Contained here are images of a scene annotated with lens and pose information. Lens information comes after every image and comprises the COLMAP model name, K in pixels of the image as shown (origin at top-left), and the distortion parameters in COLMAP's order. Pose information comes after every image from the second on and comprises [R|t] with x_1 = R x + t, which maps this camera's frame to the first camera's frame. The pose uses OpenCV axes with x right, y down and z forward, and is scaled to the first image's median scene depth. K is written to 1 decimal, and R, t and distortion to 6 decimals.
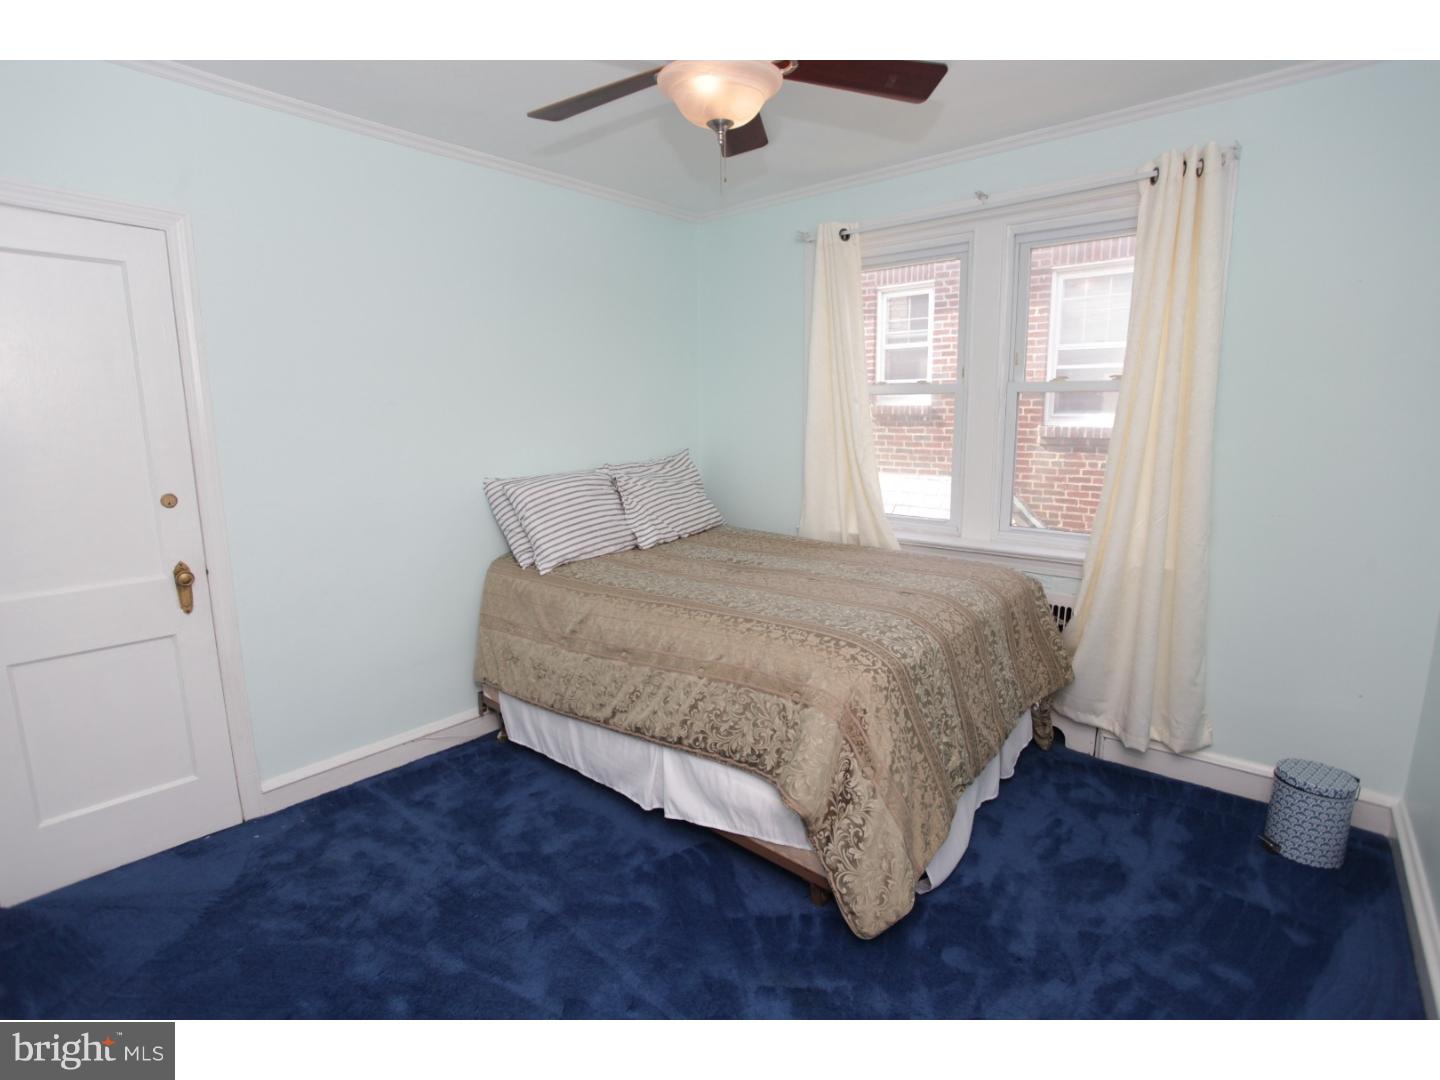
lens RADIAL K [[713.7, 0, 723.8], [0, 713.7, 546.6], [0, 0, 1]] dist [-0.061001, 0.023558]
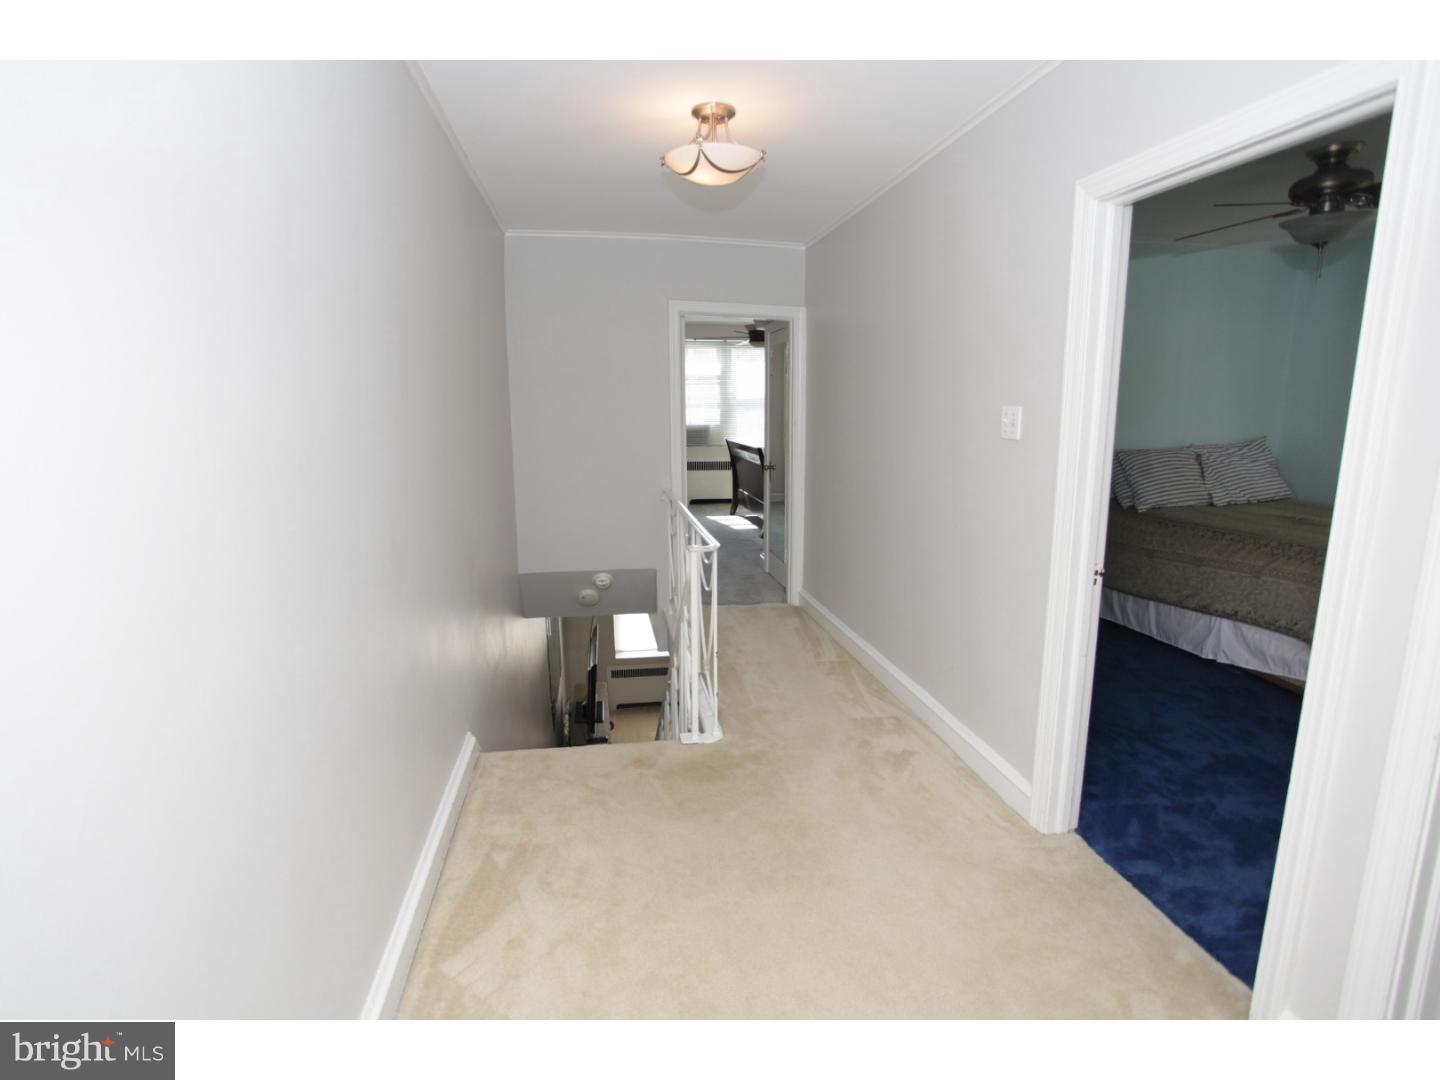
lens RADIAL K [[713.7, 0, 709.4], [0, 713.7, 537.4], [0, 0, 1]] dist [-0.061001, 0.023558]
pose [[0.753628, 0.116658, -0.646867, 0.027320], [-0.114120, 0.992401, 0.046018, 0.128417], [0.647319, 0.039140, 0.761214, -0.741596]]
